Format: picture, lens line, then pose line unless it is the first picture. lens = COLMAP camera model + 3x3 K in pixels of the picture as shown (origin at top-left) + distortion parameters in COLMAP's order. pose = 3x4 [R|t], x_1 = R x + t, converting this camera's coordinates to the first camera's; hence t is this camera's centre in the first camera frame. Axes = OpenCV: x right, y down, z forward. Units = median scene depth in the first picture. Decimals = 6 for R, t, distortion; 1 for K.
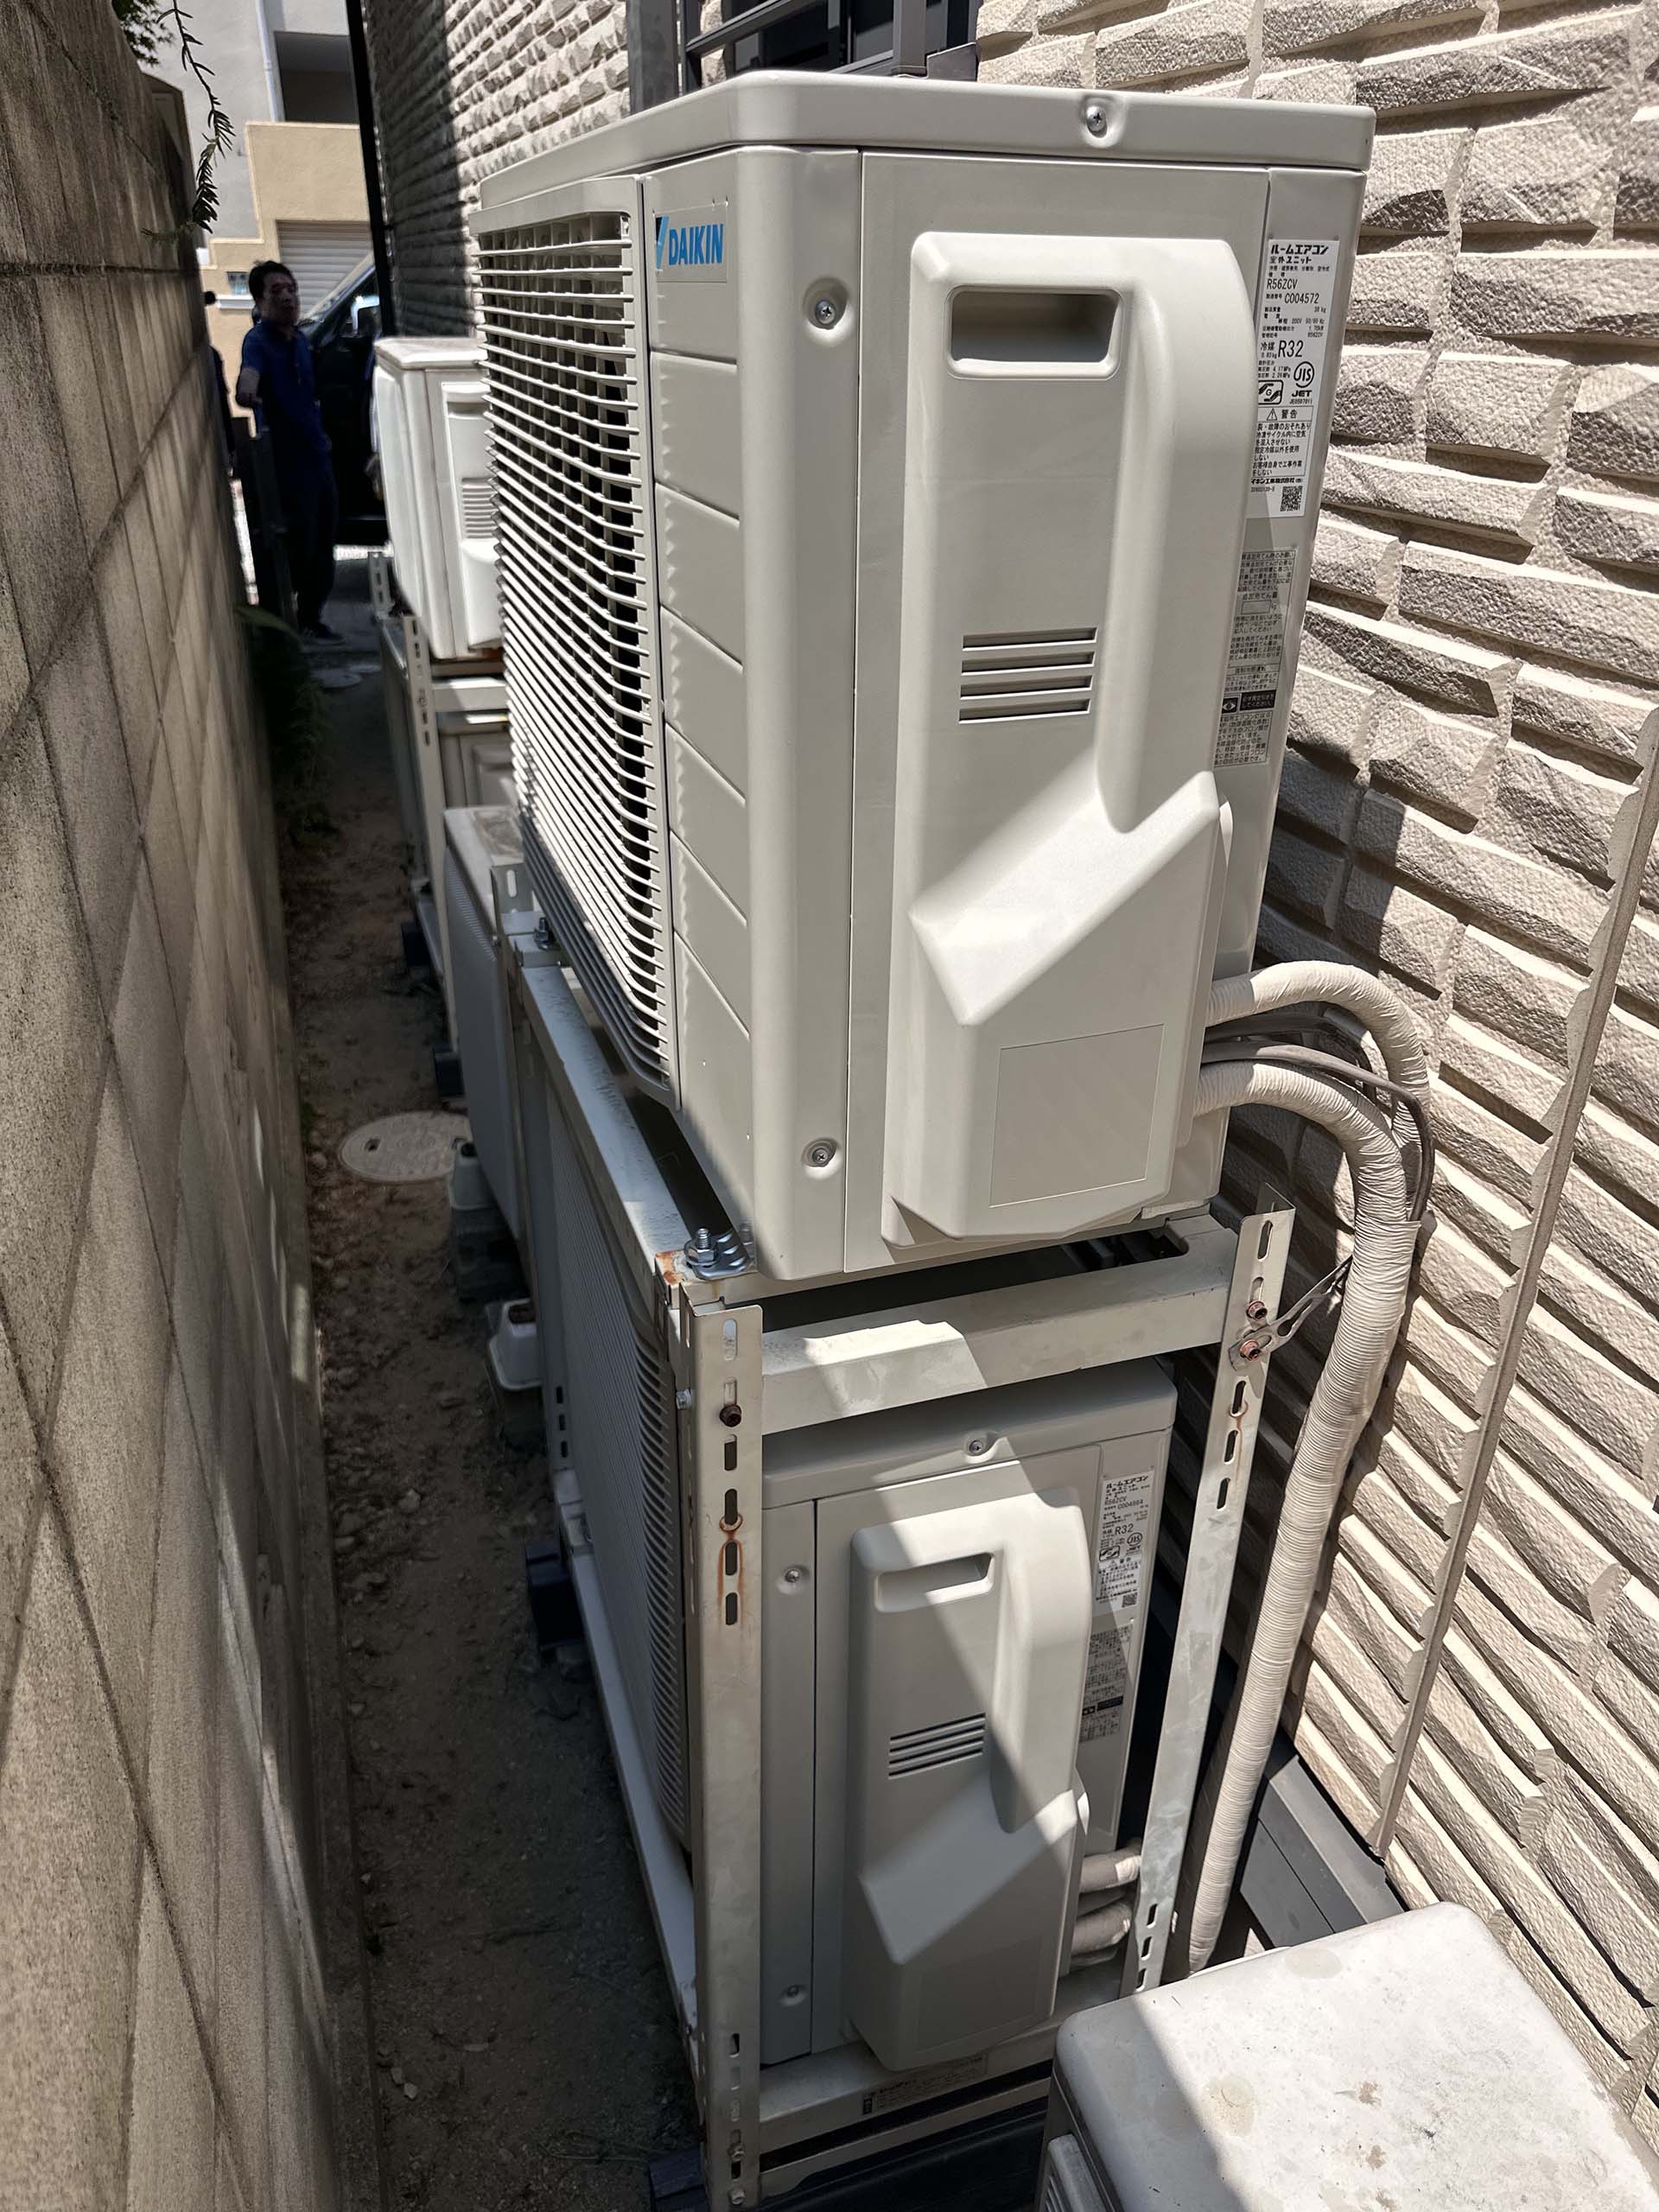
lens RADIAL K [[1599.9, 0, 840.4], [0, 1599.9, 1120.0], [0, 0, 1]] dist [0.016251, -0.034629]
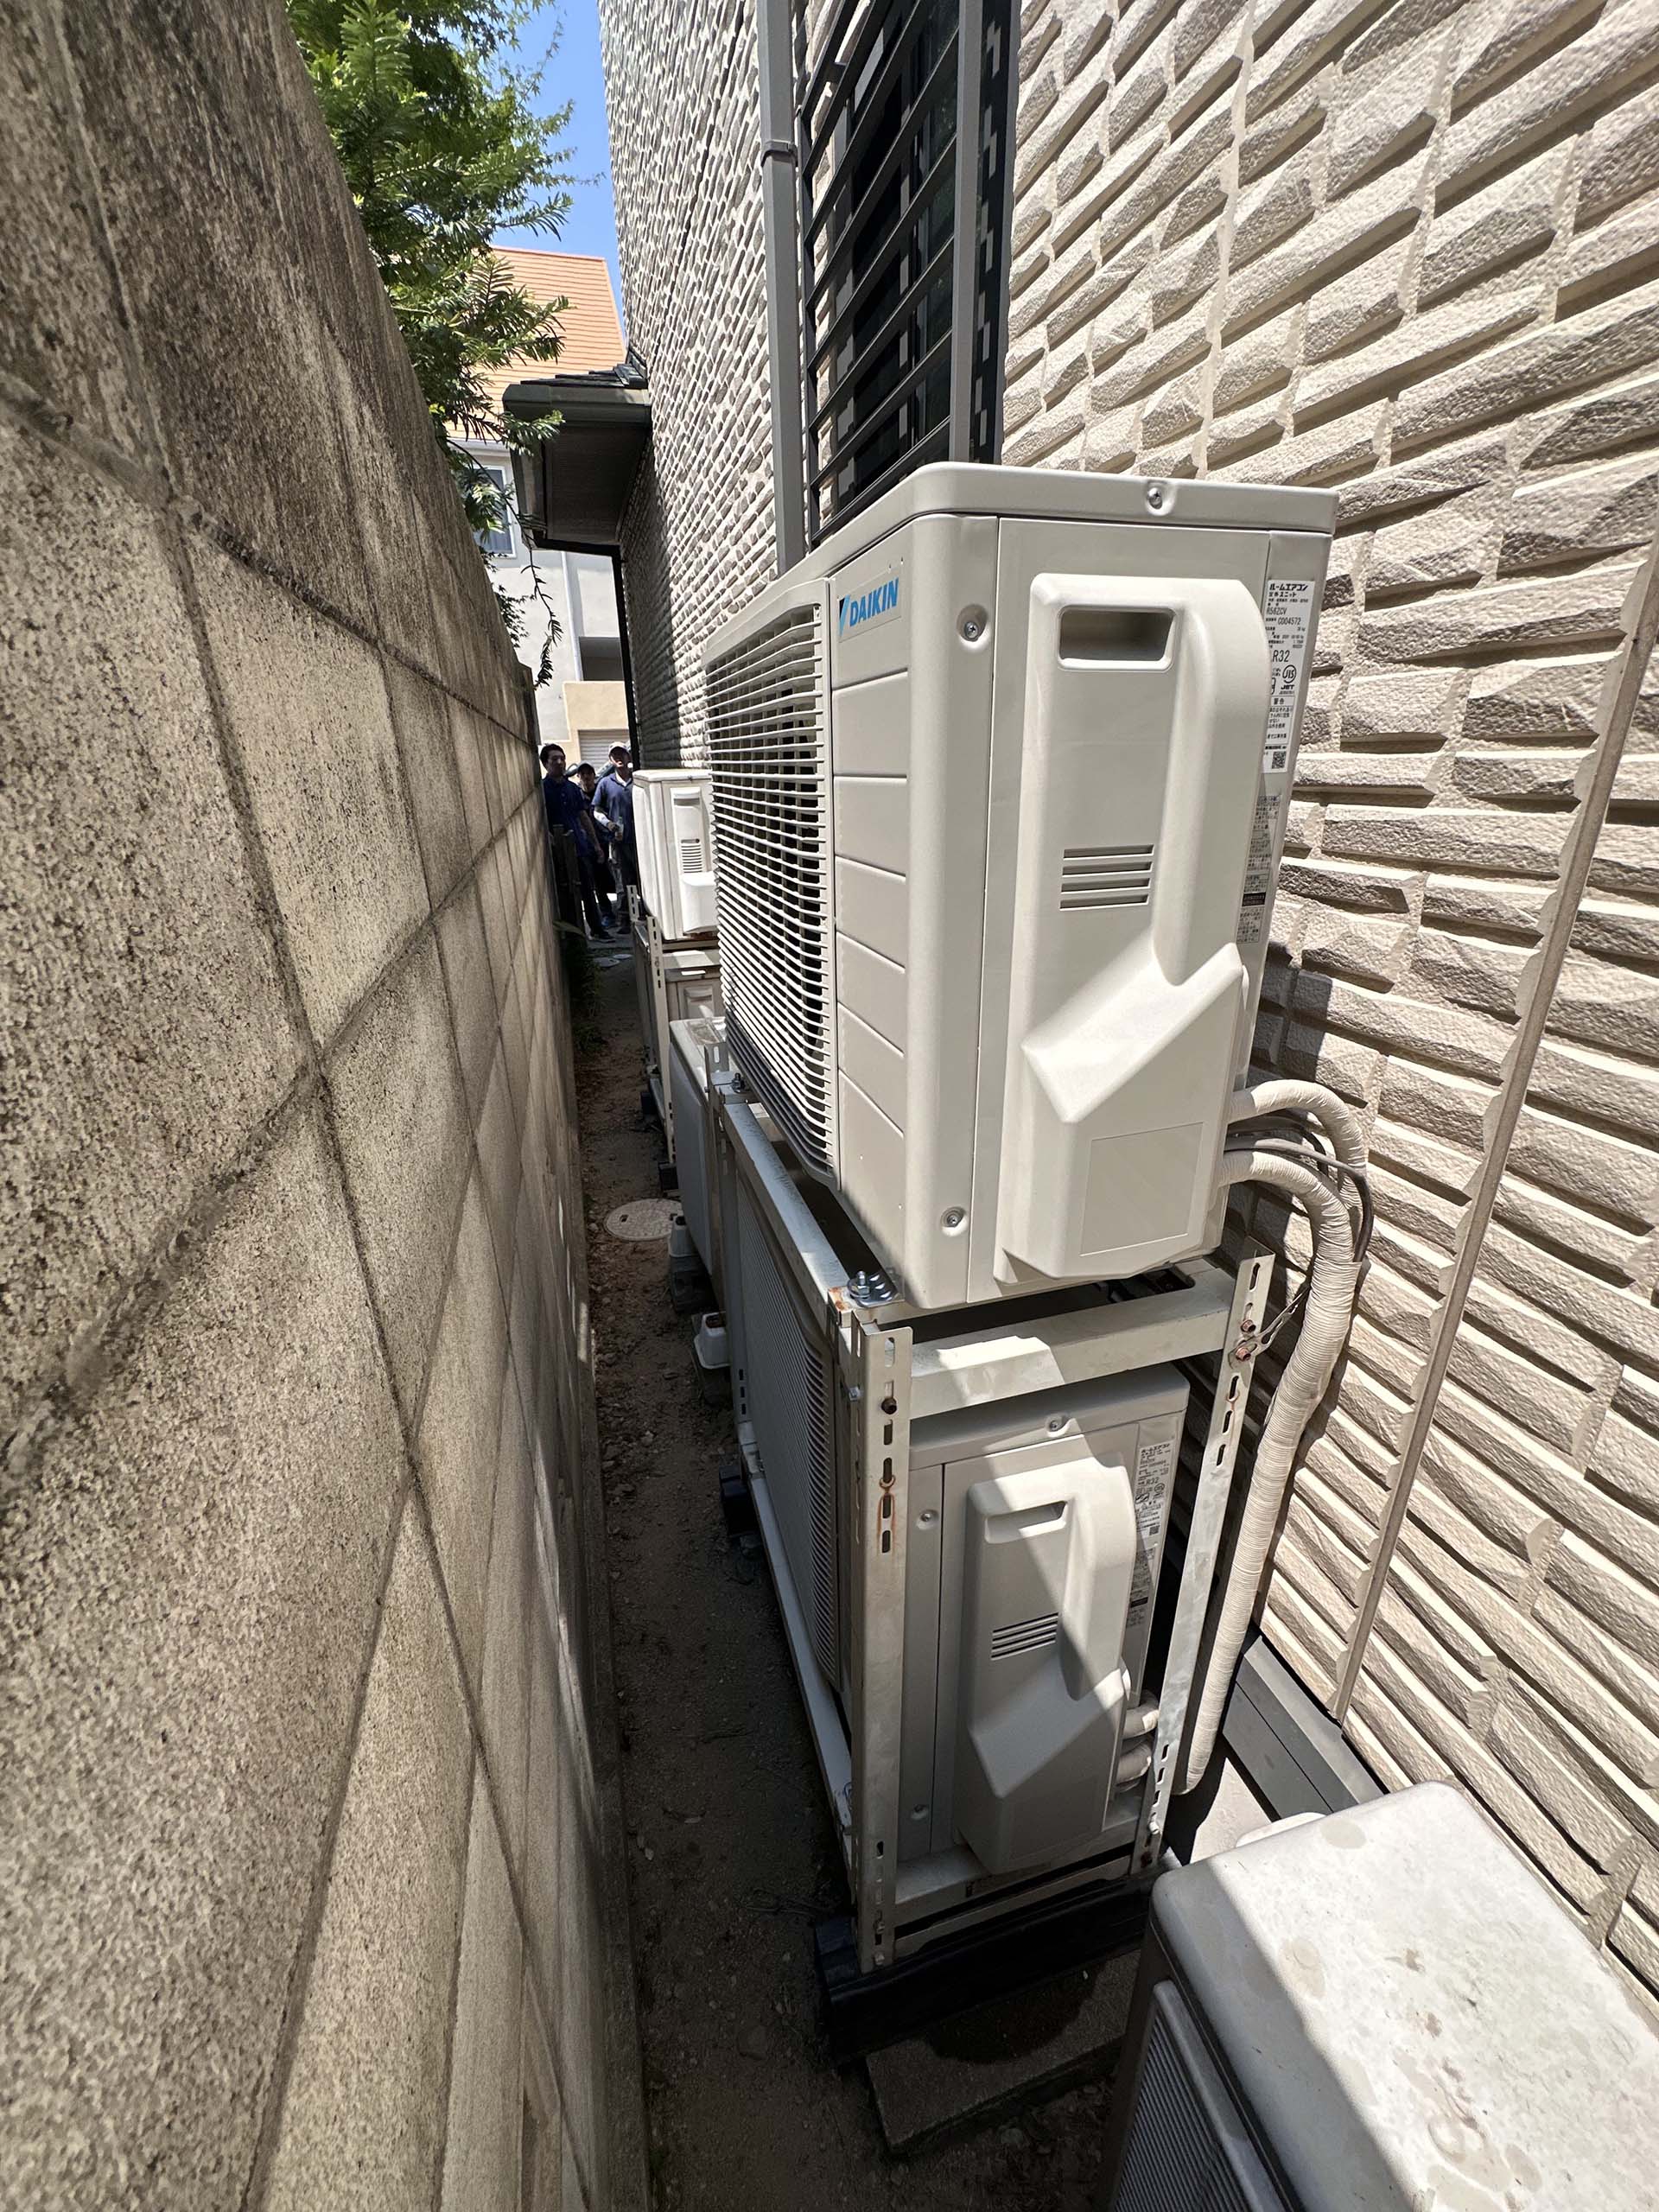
lens RADIAL K [[888.6, 0, 823.0], [0, 888.6, 1104.7], [0, 0, 1]] dist [-0.007174, 0.001661]
pose [[0.998169, -0.015985, -0.058333, -0.074846], [0.009451, 0.993817, -0.110625, 0.006459], [0.059741, 0.109872, 0.992149, 0.178201]]
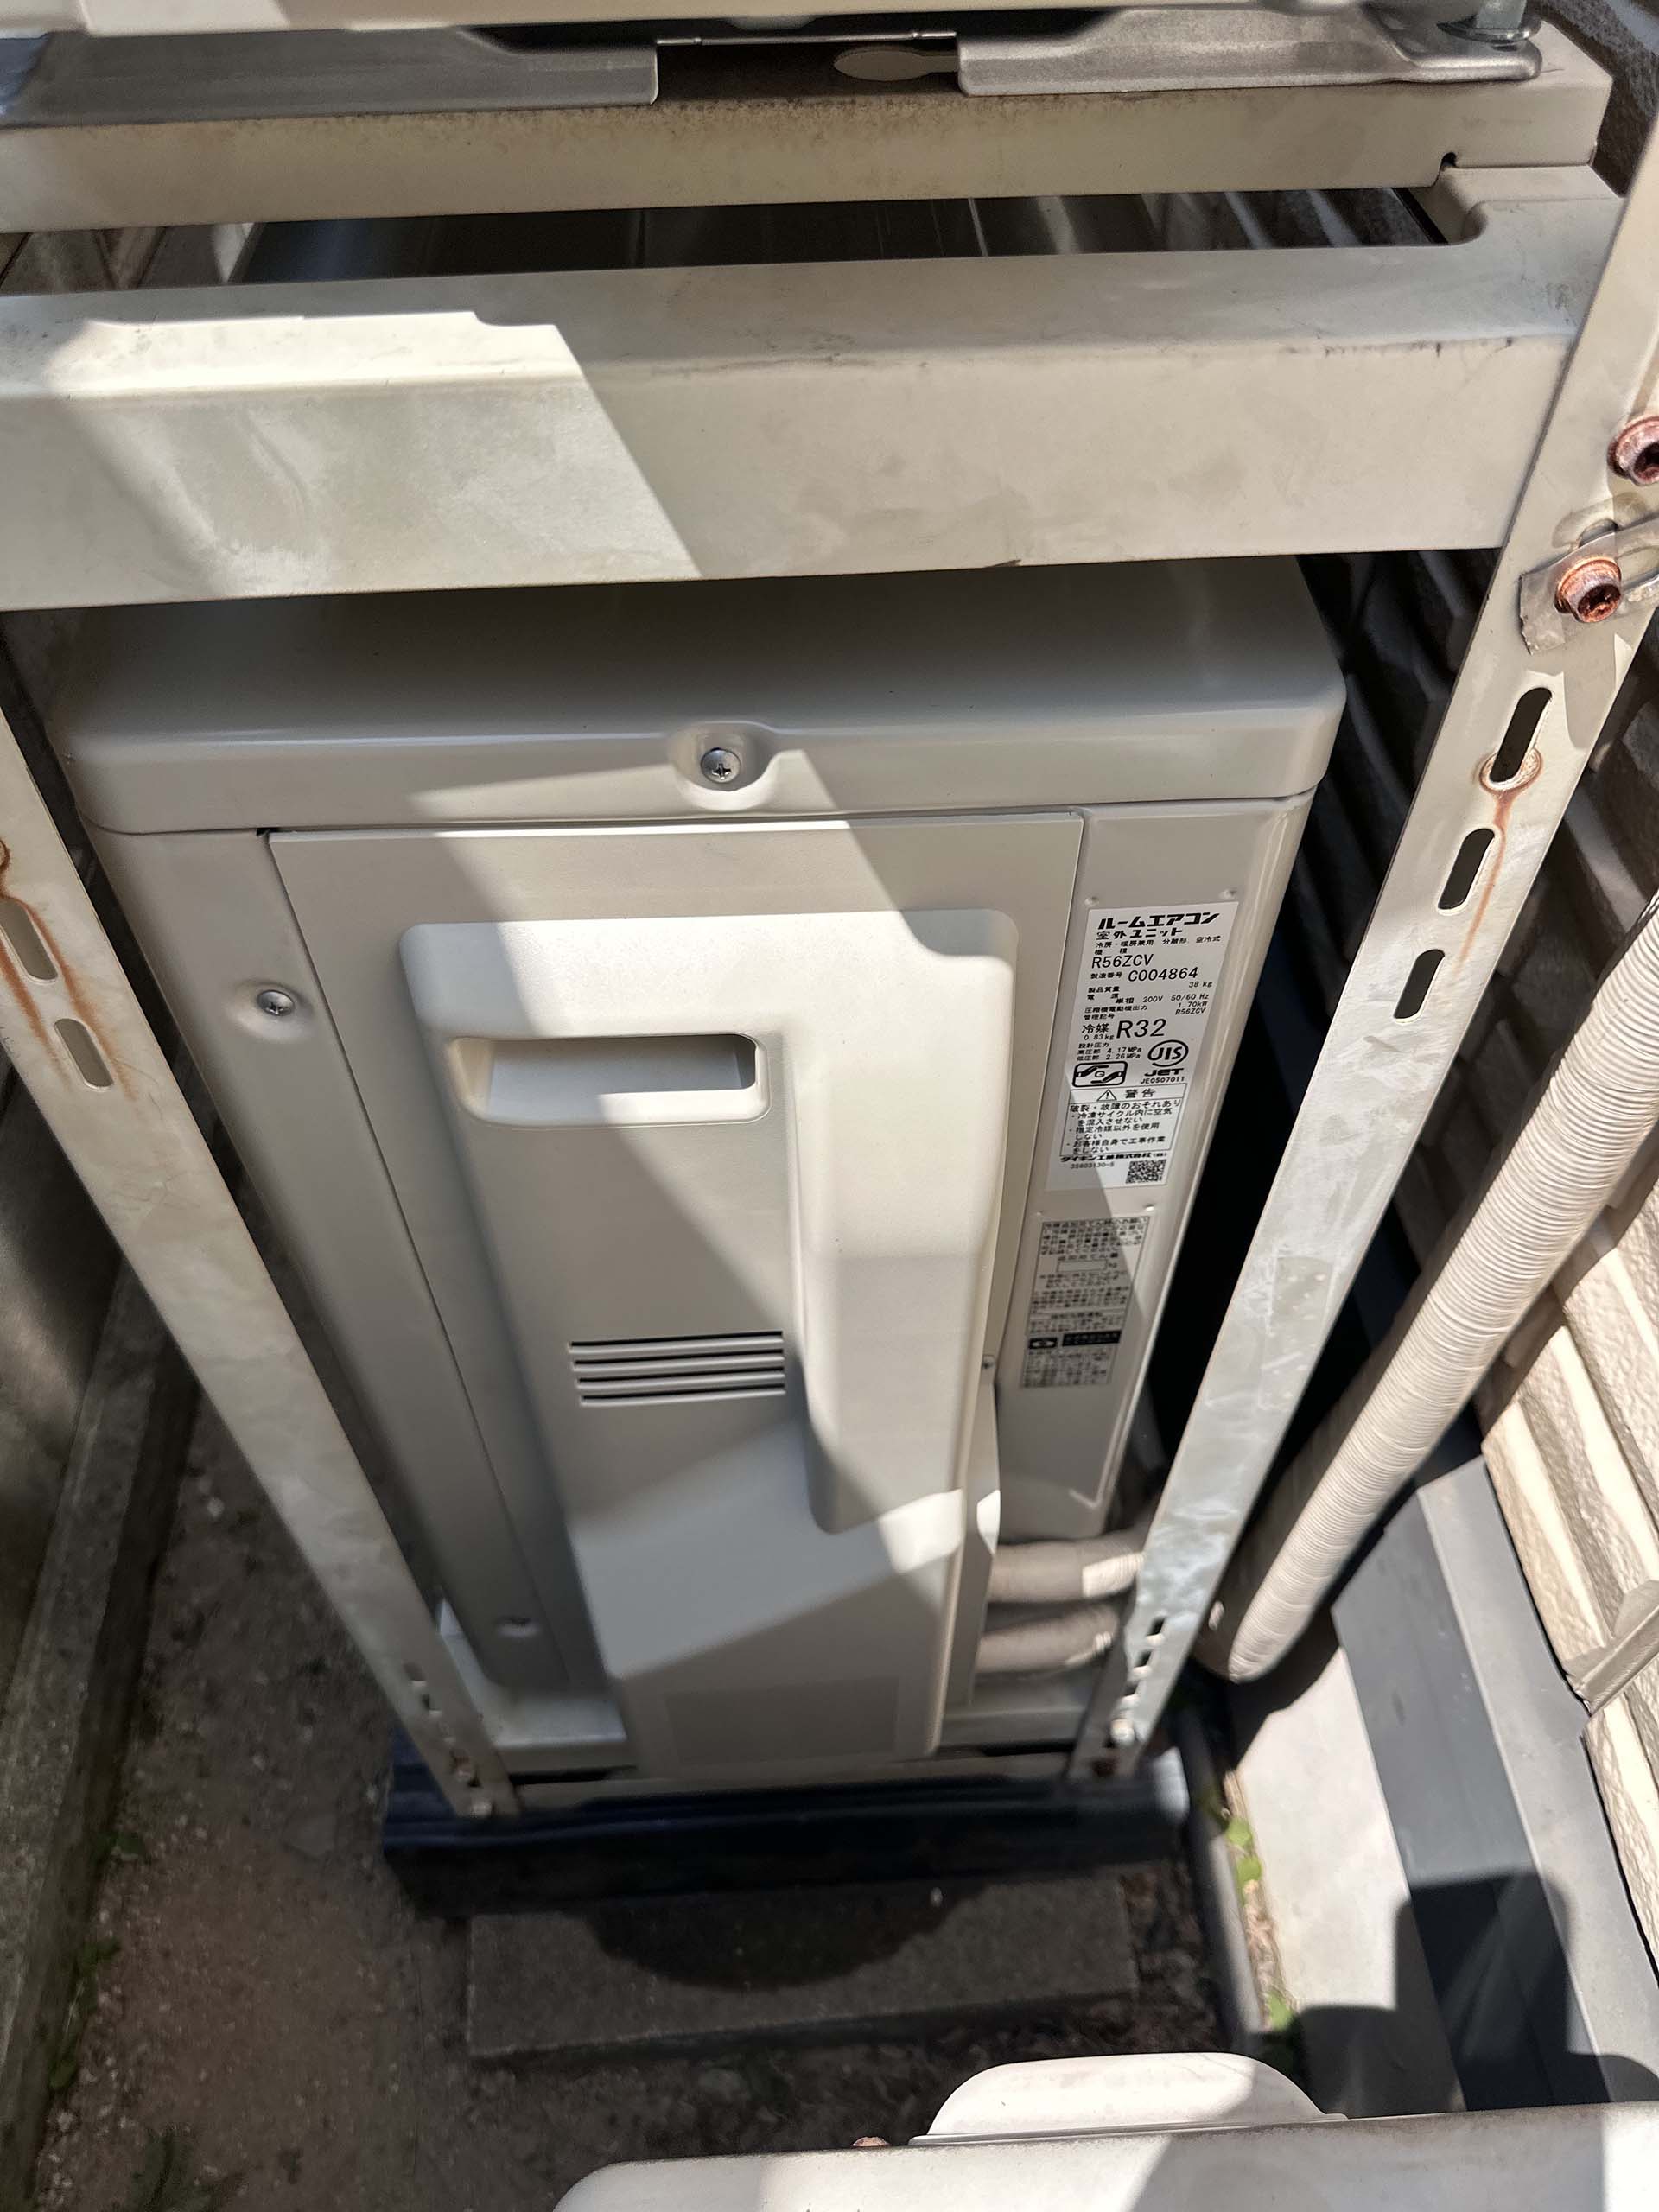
lens RADIAL K [[1599.9, 0, 824.1], [0, 1599.9, 1111.9], [0, 0, 1]] dist [0.016251, -0.034629]
pose [[0.964926, 0.186425, -0.184831, 0.202023], [-0.100258, 0.912390, 0.396855, 0.137667], [0.242622, -0.364405, 0.899079, 0.686562]]
